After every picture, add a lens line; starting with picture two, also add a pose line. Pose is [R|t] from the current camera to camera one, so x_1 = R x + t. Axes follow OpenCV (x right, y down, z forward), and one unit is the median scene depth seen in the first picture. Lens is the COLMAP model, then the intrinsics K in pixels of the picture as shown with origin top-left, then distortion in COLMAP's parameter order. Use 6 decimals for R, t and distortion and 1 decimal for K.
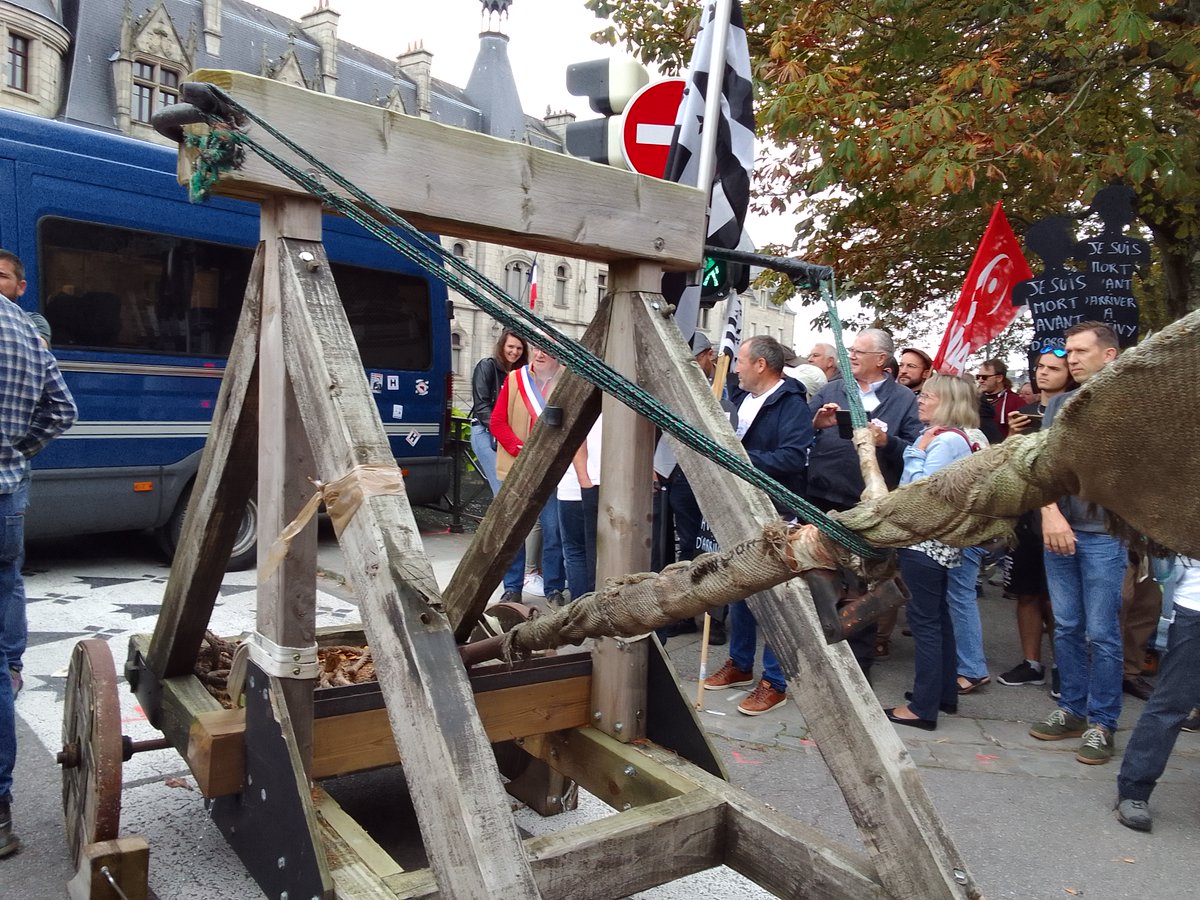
lens RADIAL K [[861.1, 0, 600.0], [0, 861.1, 450.0], [0, 0, 1]] dist [0.054272, -0.073830]
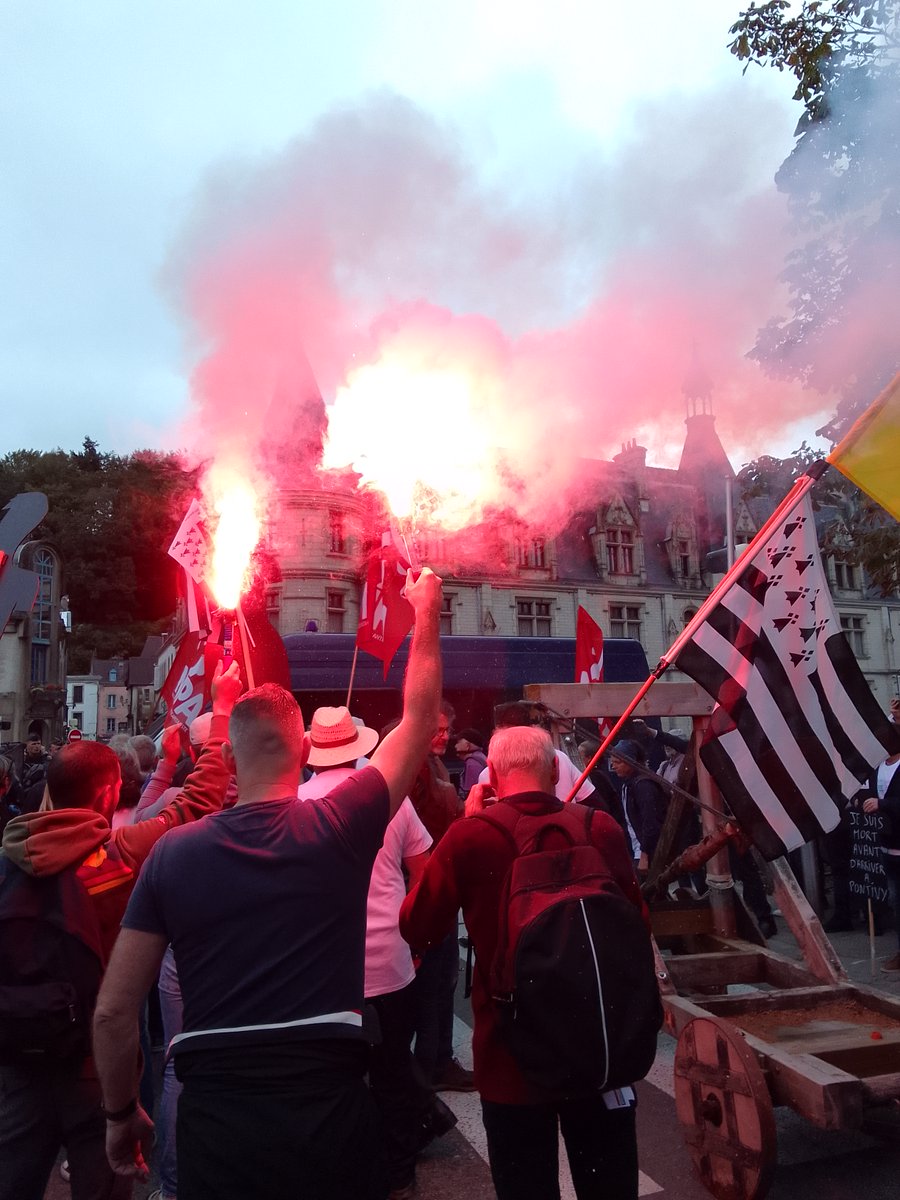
lens RADIAL K [[861.1, 0, 450.0], [0, 861.1, 600.0], [0, 0, 1]] dist [0.054272, -0.073830]
pose [[0.890583, -0.170754, -0.421550, 0.591477], [0.060852, 0.963251, -0.261618, 0.057303], [0.450731, 0.207340, 0.868246, -1.733340]]
